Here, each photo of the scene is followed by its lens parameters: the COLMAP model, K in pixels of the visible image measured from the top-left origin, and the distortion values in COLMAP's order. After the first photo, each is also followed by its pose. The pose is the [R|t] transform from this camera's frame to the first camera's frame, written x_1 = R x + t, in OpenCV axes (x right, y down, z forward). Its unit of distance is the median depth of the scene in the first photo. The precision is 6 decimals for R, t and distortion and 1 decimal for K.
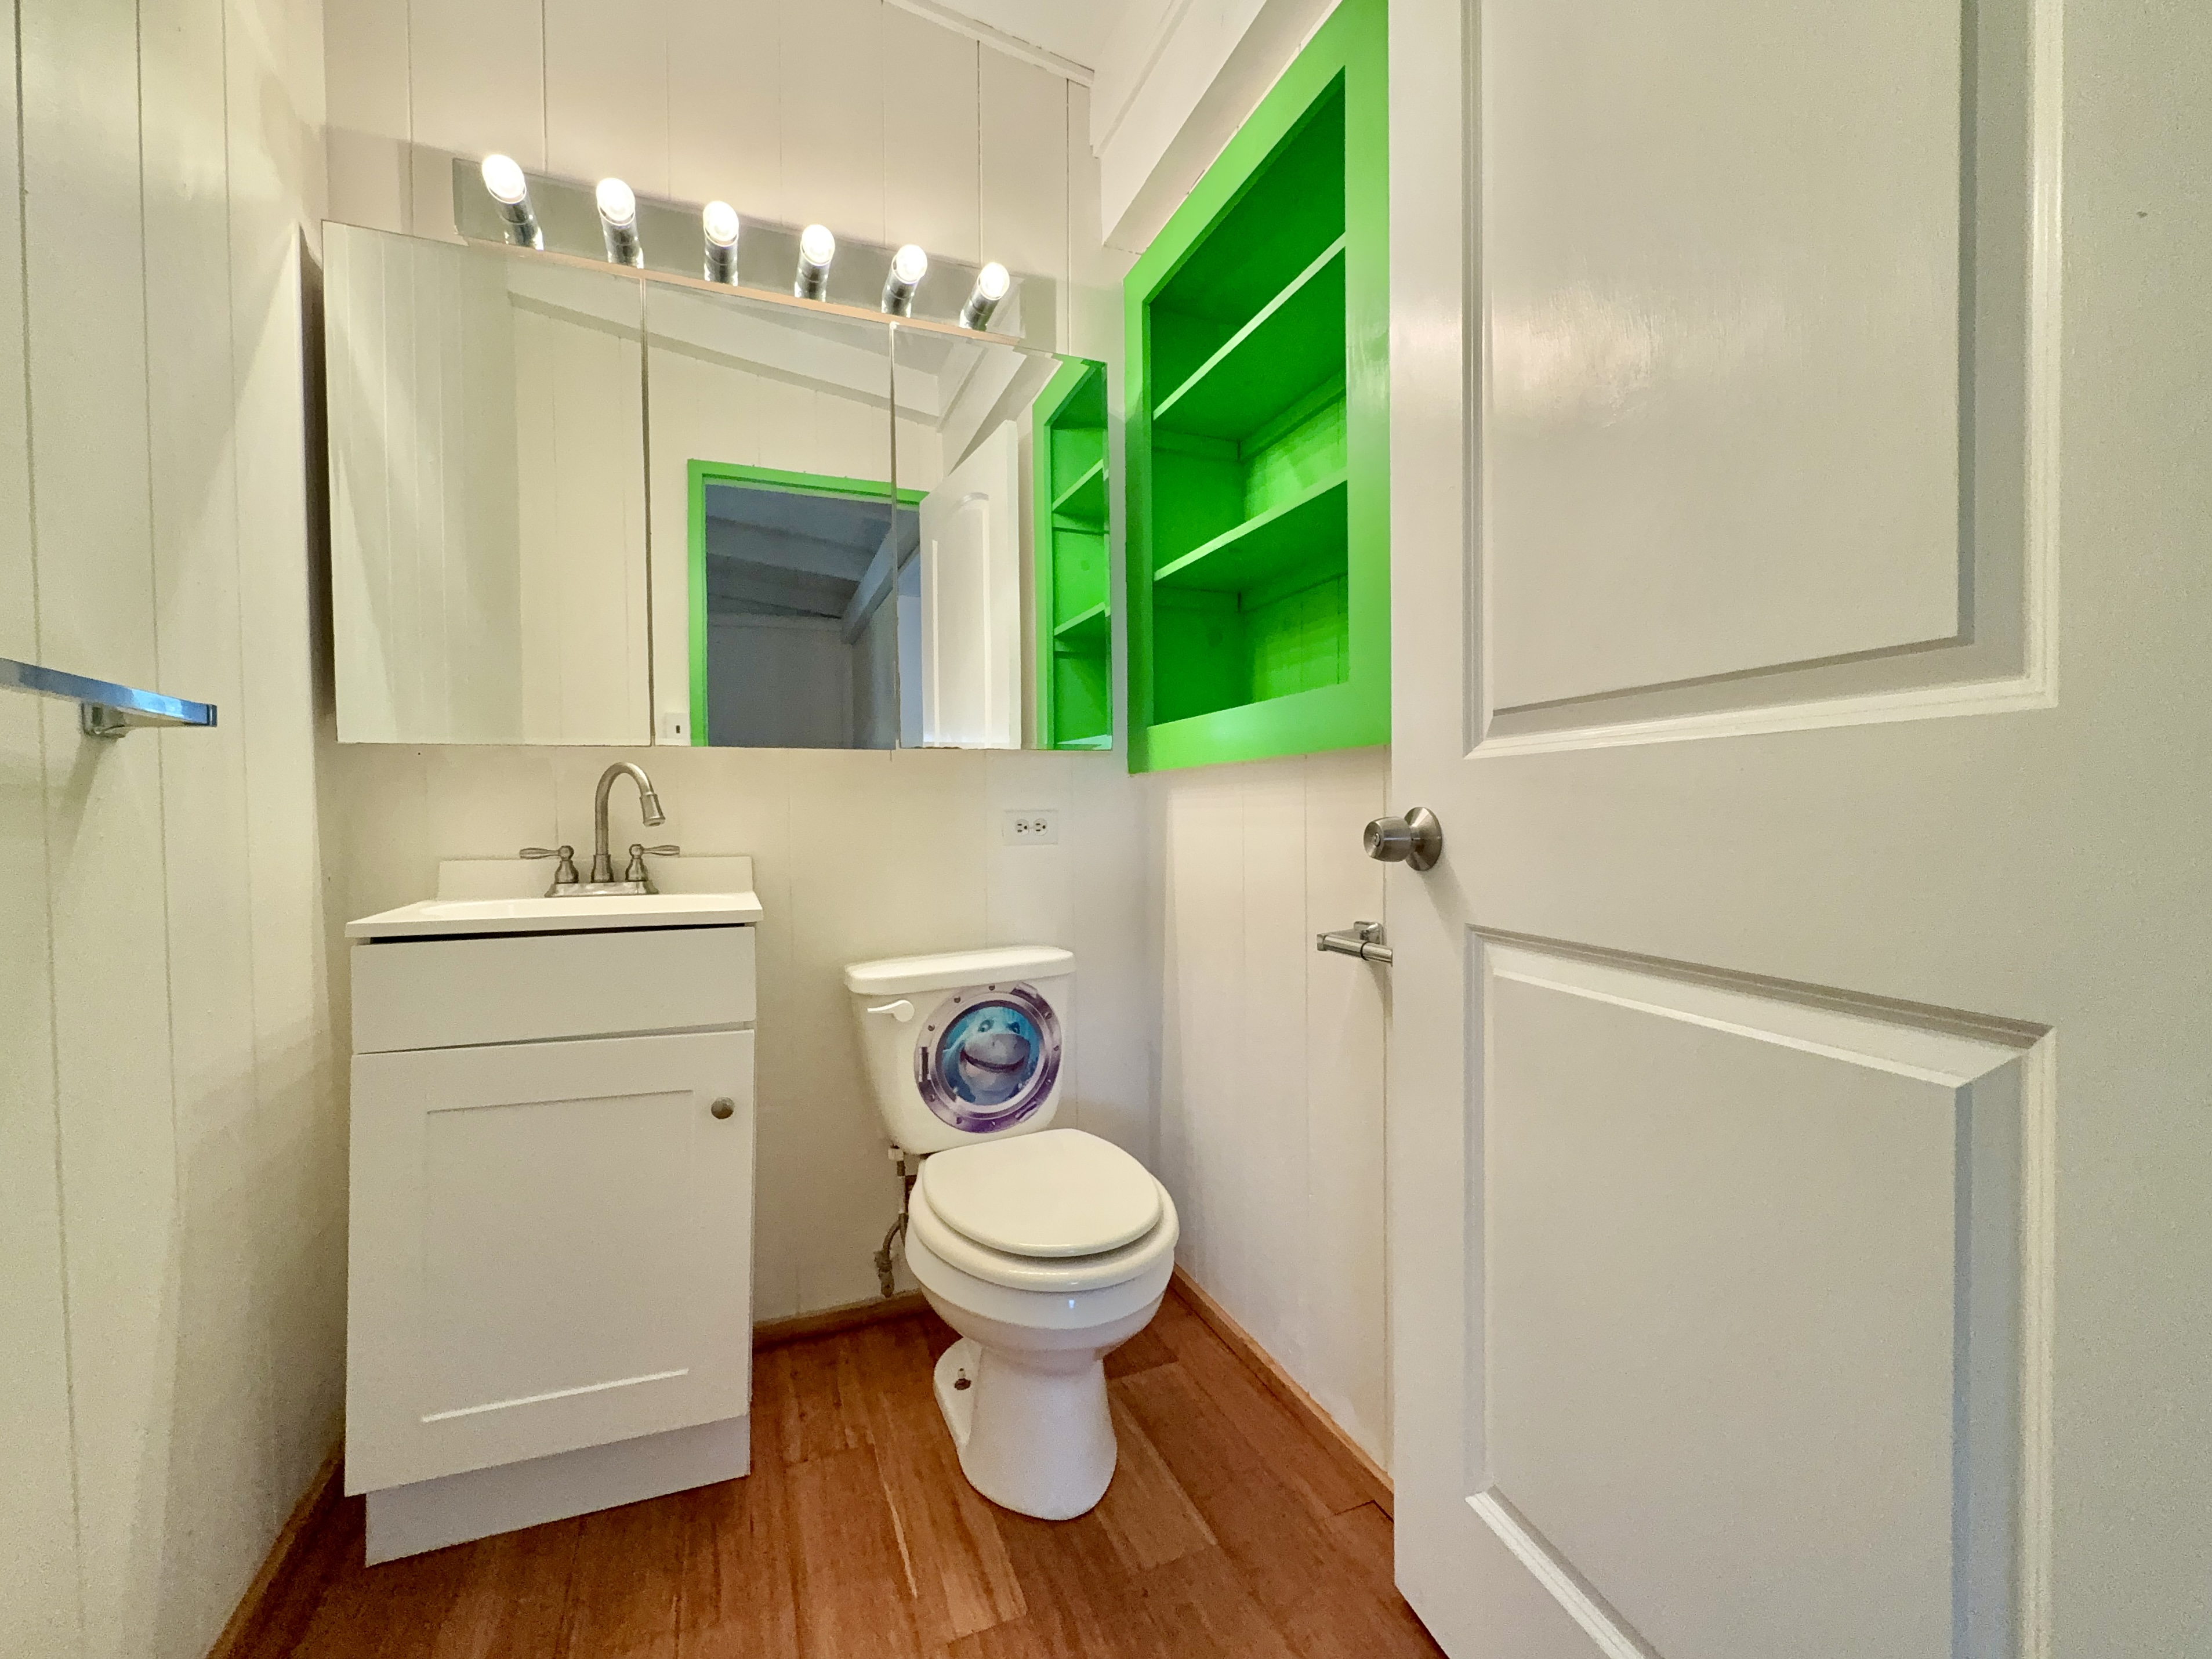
lens RADIAL K [[899.0, 0, 1099.3], [0, 899.0, 827.9], [0, 0, 1]] dist [0.000238, -0.000032]
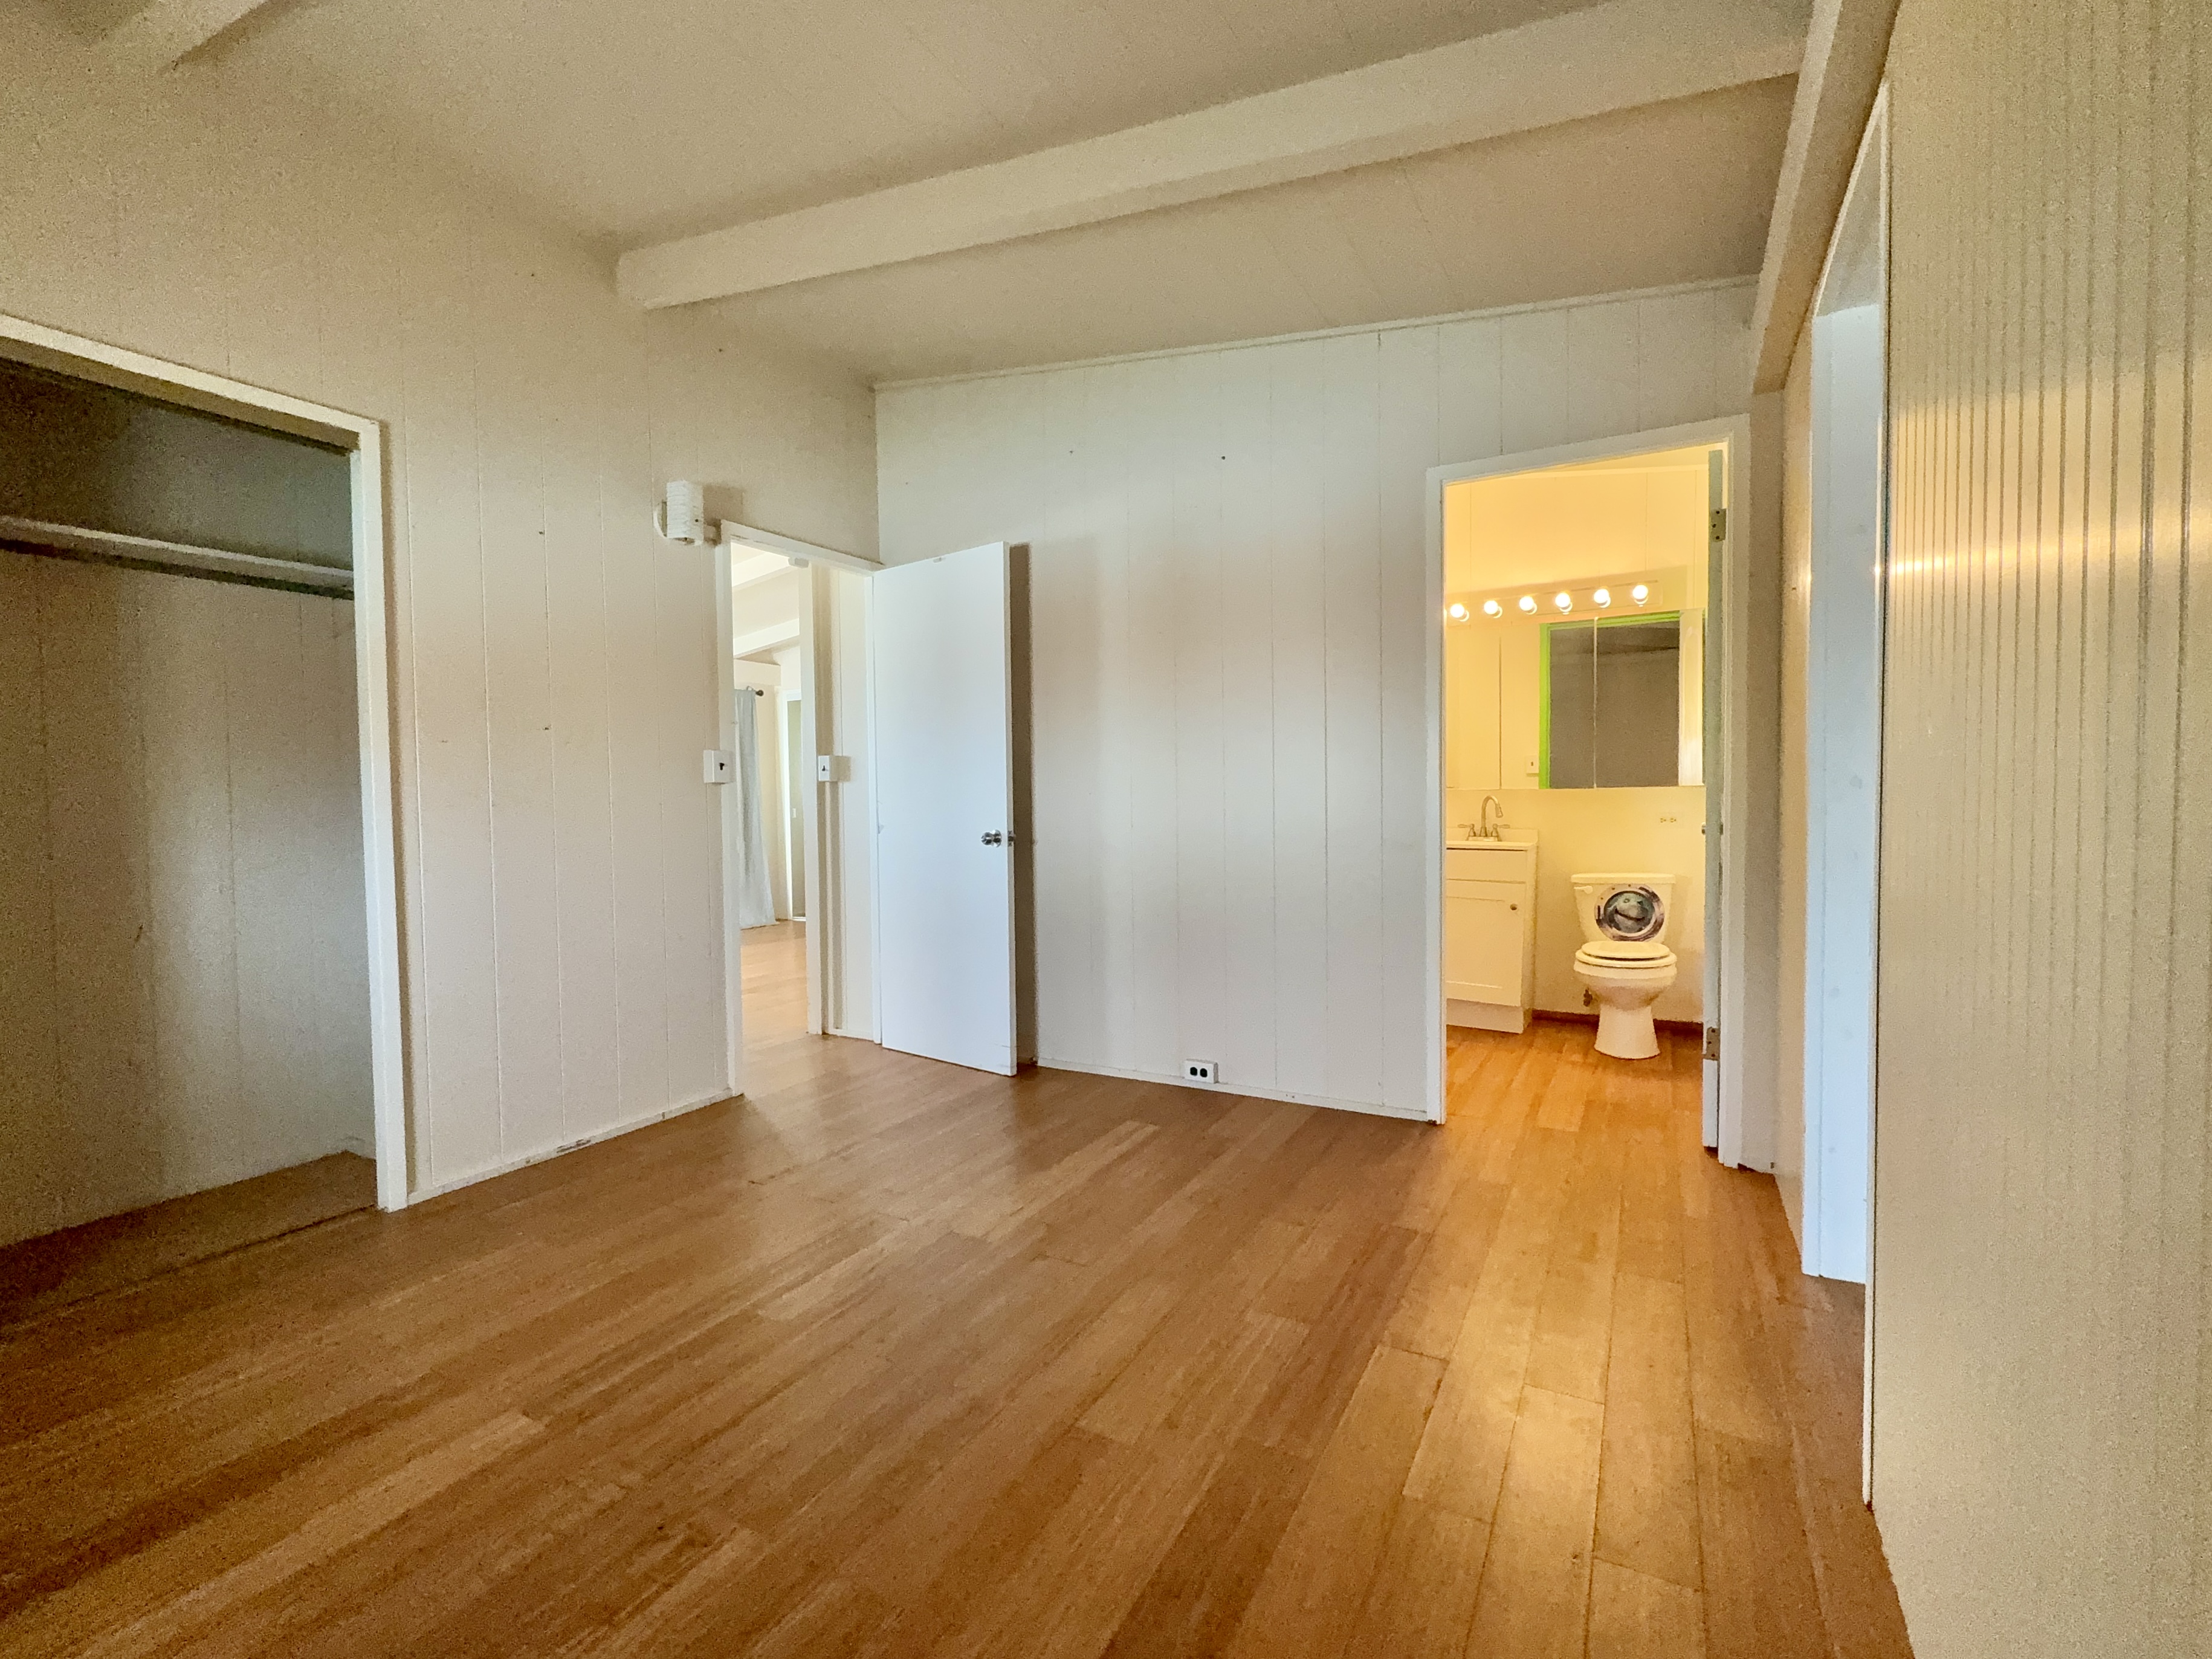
lens RADIAL K [[928.8, 0, 1126.9], [0, 928.8, 829.3], [0, 0, 1]] dist [-0.002624, -0.000011]
pose [[0.630601, 0.028946, -0.775567, 0.989270], [-0.007178, 0.999479, 0.031467, -0.047104], [0.776074, -0.014277, 0.630481, -1.686444]]
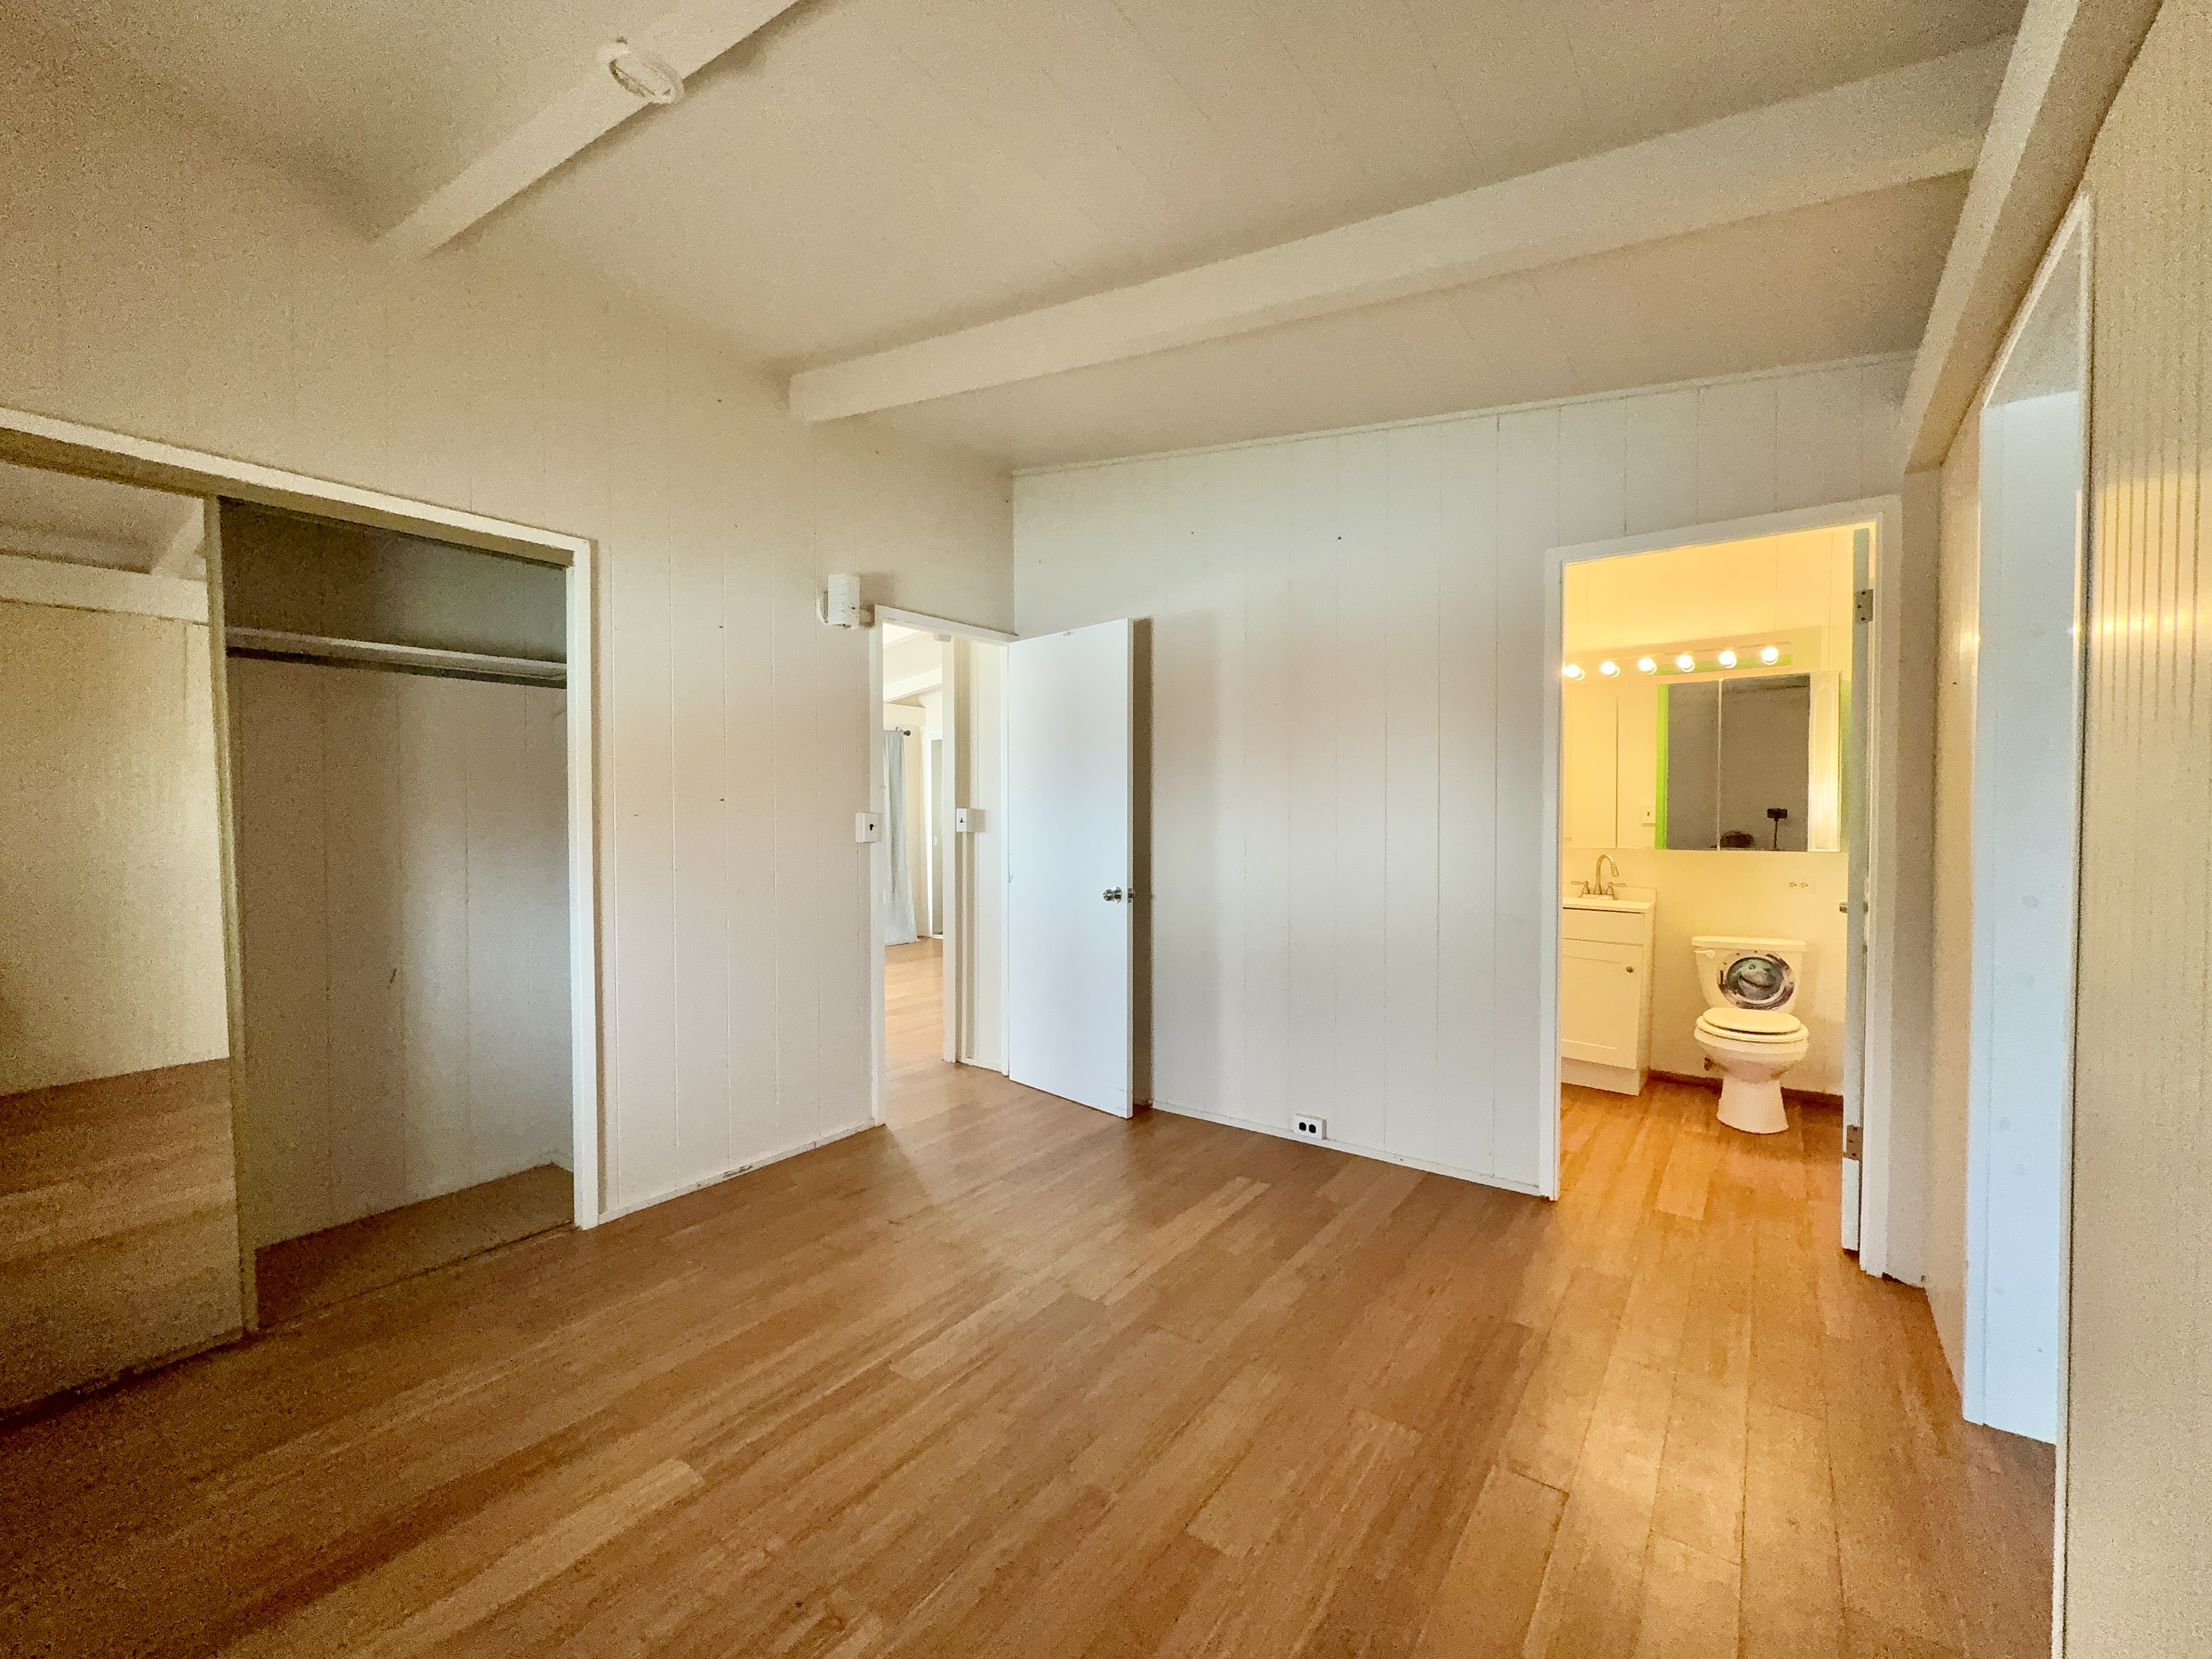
lens RADIAL K [[866.2, 0, 1133.7], [0, 866.2, 832.7], [0, 0, 1]] dist [-0.001558, 0.000237]
pose [[0.533385, 0.027349, -0.845430, 0.955010], [-0.018229, 0.999617, 0.020836, -0.161325], [0.845676, 0.004298, 0.533680, -1.671523]]
